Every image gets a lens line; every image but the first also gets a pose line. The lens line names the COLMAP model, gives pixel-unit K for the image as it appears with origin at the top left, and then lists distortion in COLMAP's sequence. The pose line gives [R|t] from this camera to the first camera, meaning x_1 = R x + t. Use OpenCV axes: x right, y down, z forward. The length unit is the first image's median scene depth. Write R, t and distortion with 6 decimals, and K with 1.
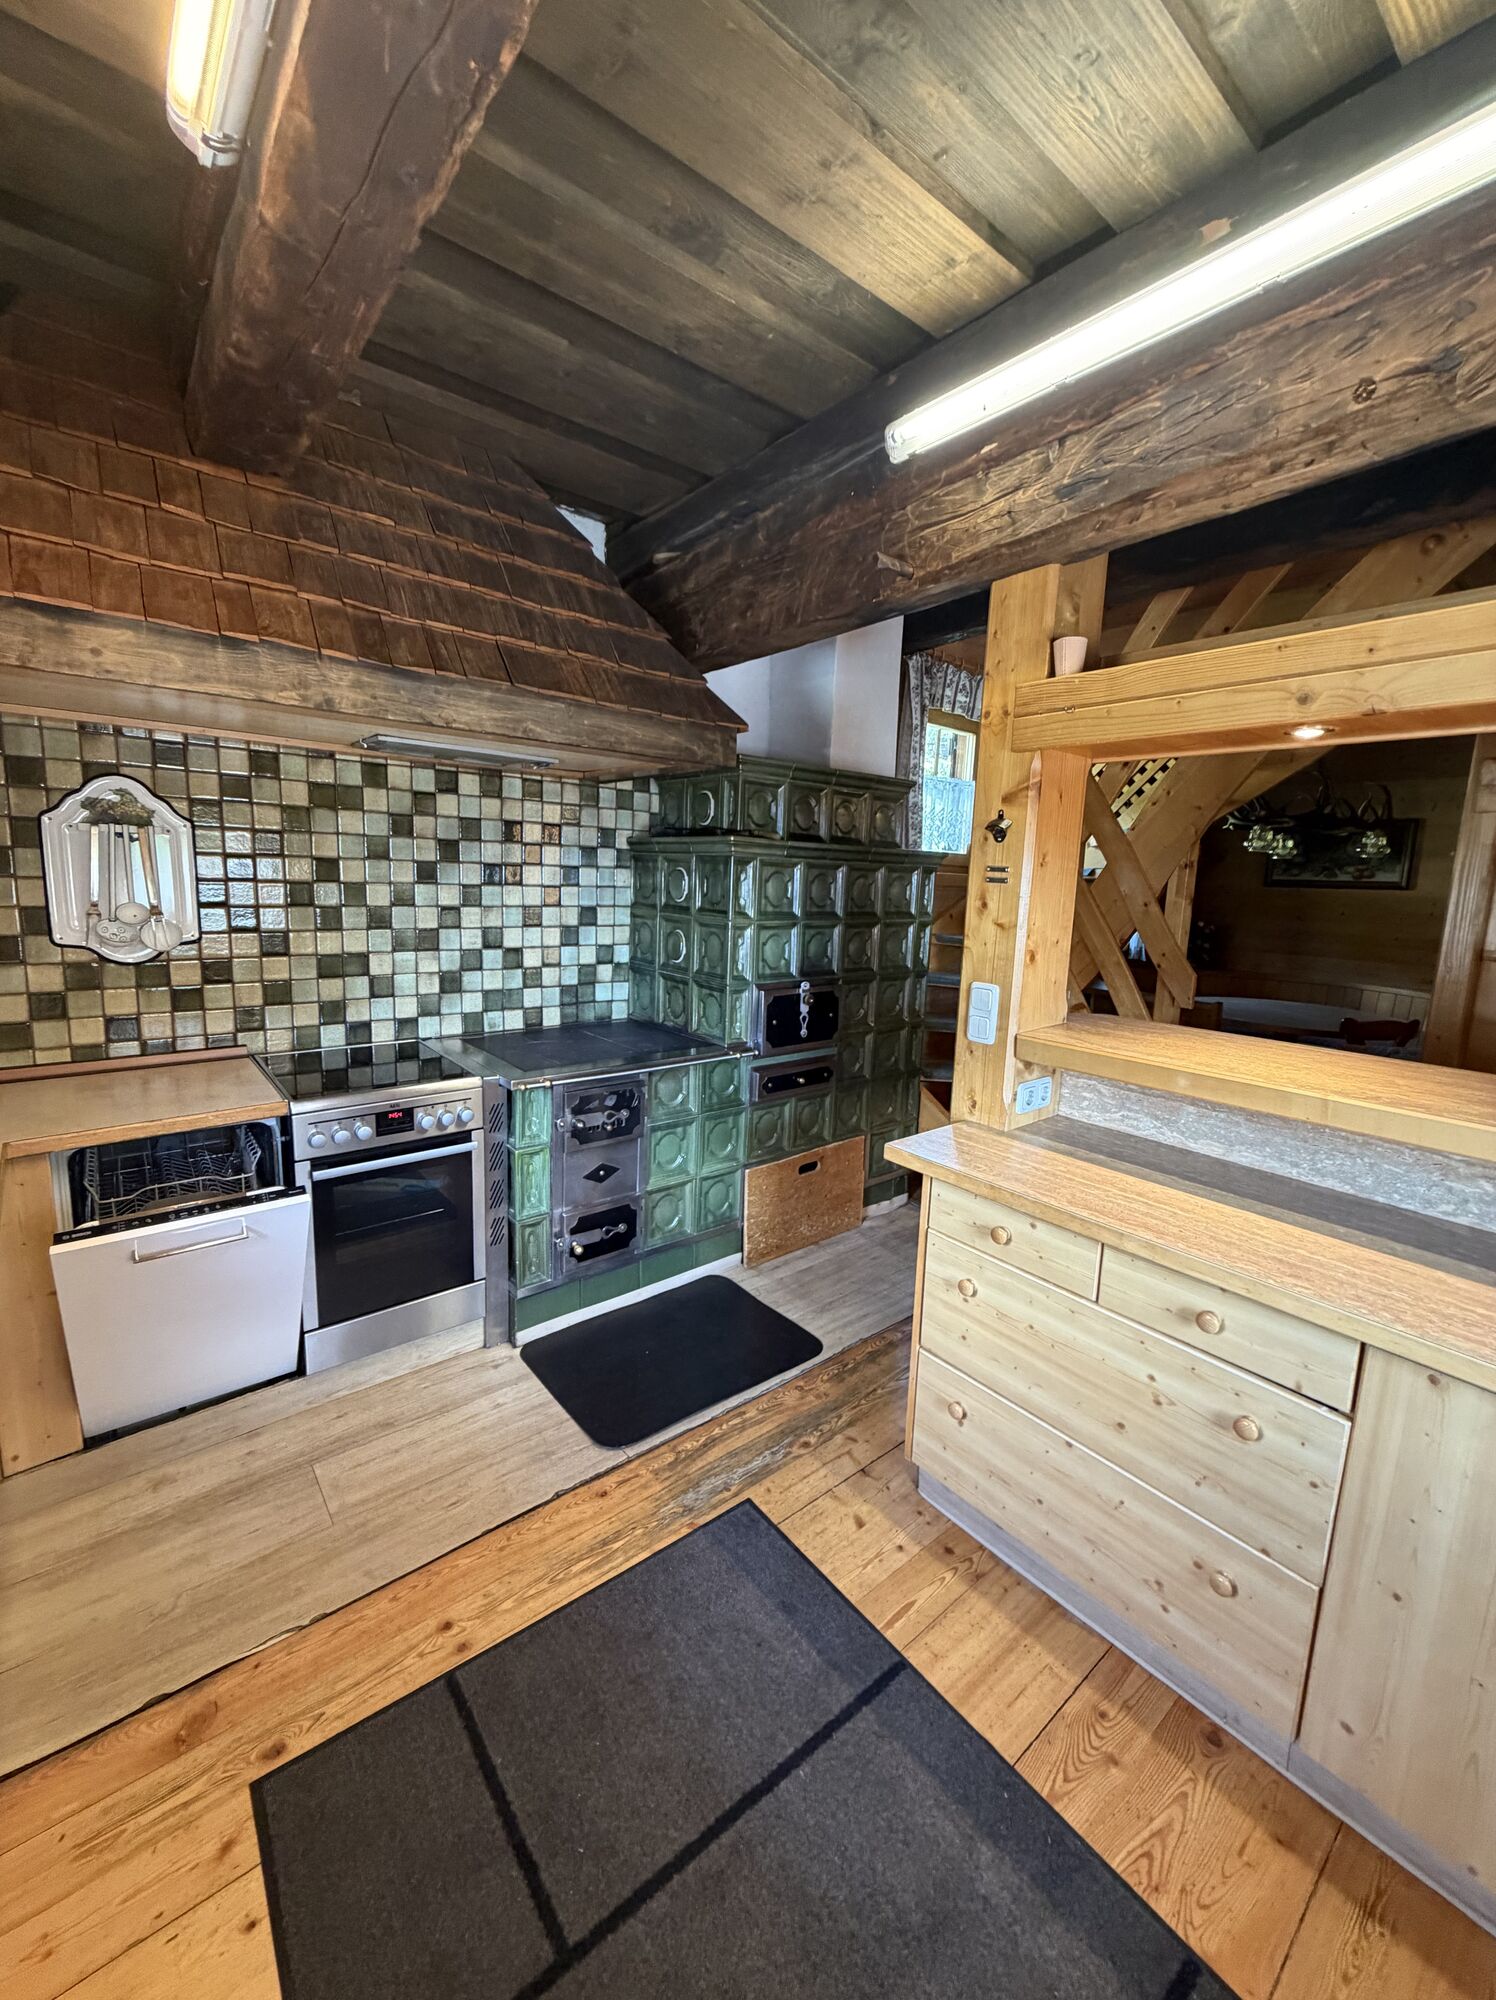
lens RADIAL K [[797.9, 0, 747.6], [0, 797.9, 995.7], [0, 0, 1]] dist [-0.001608, 0.000542]
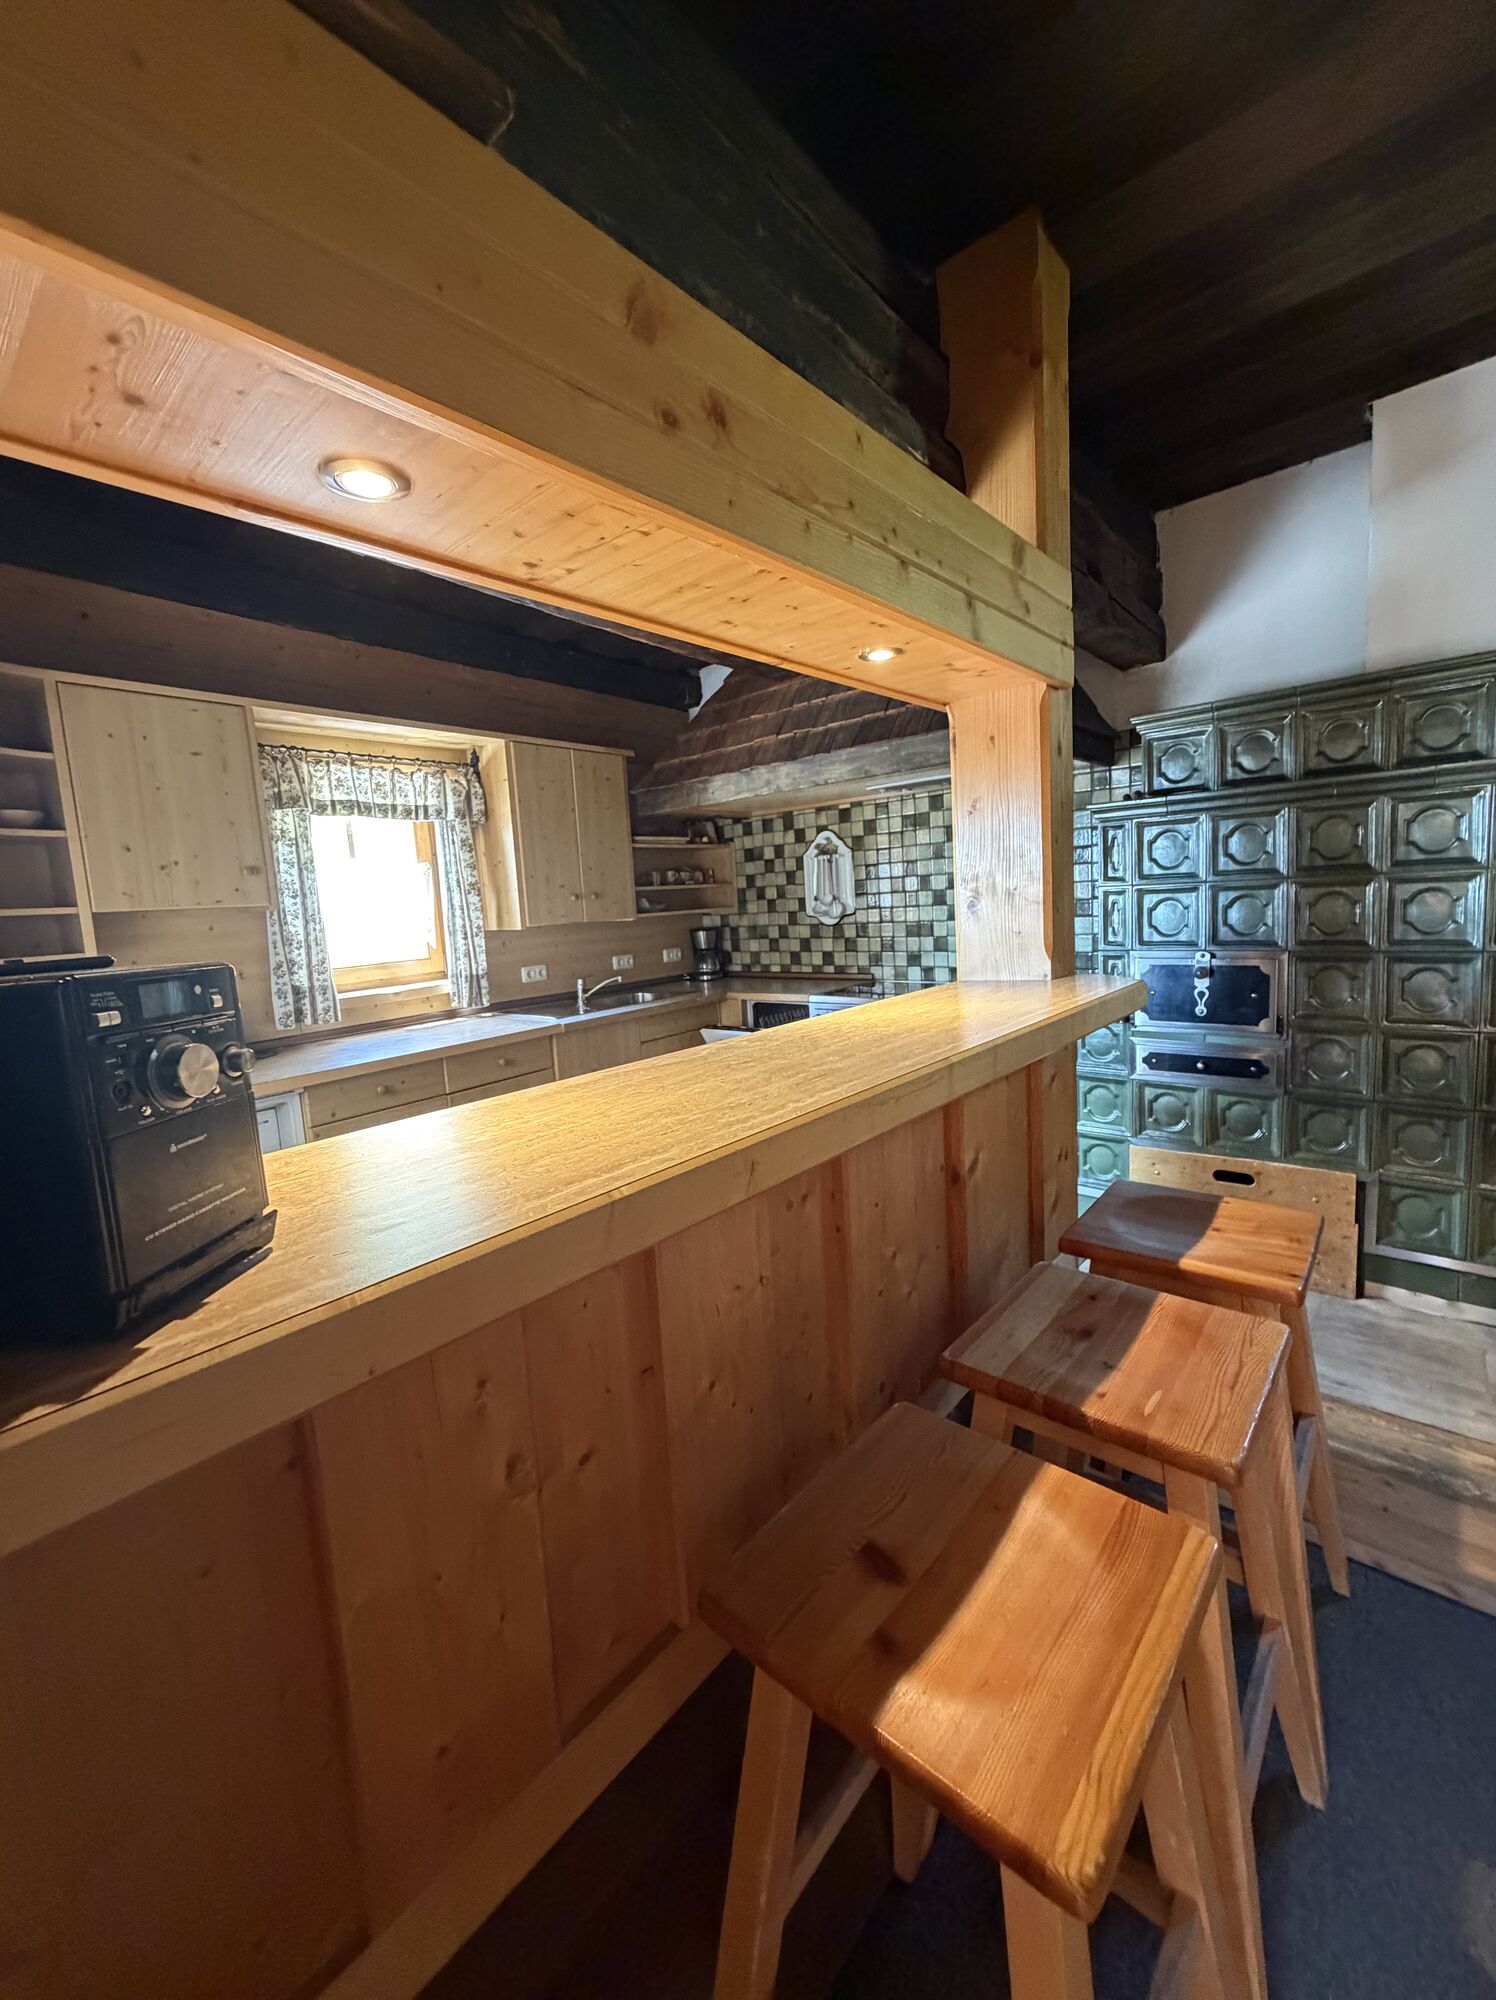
lens RADIAL K [[797.9, 0, 747.0], [0, 797.9, 993.4], [0, 0, 1]] dist [-0.001608, 0.000542]
pose [[0.157521, 0.075669, -0.984612, 1.103494], [-0.083706, 0.994495, 0.063037, 0.018834], [0.983962, 0.072489, 0.162988, 0.476758]]
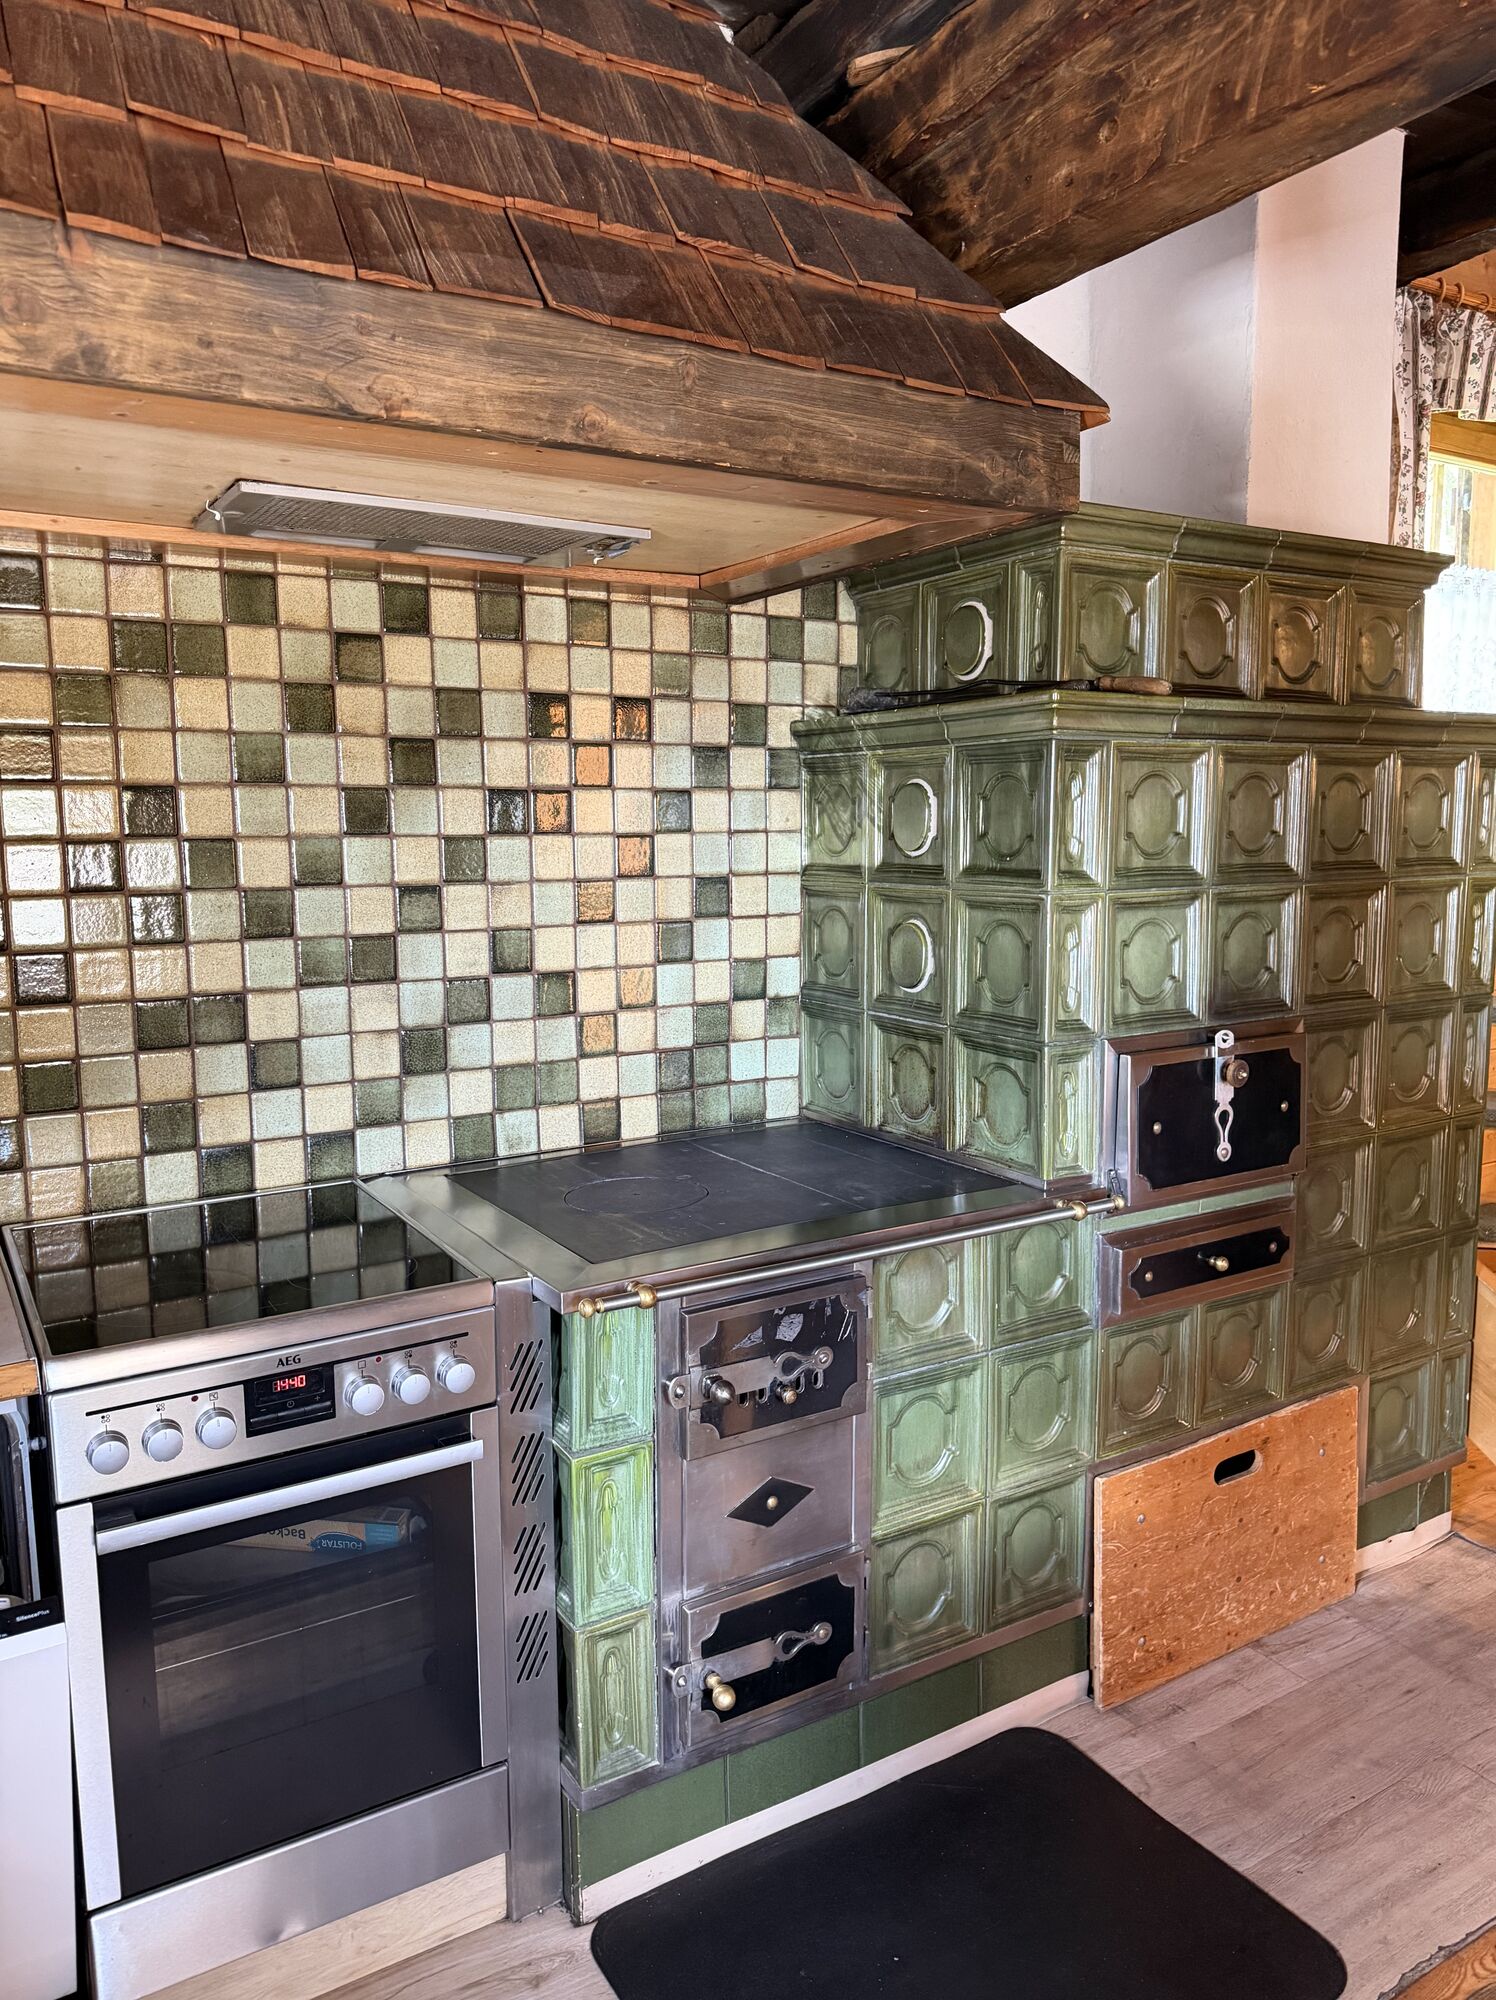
lens RADIAL K [[1416.4, 0, 744.6], [0, 1416.4, 1001.2], [0, 0, 1]] dist [0.052831, -0.069486]
pose [[0.989094, -0.027067, -0.144775, -0.089844], [0.022777, 0.999253, -0.031204, -0.019219], [0.145512, 0.027566, 0.988972, 0.277112]]
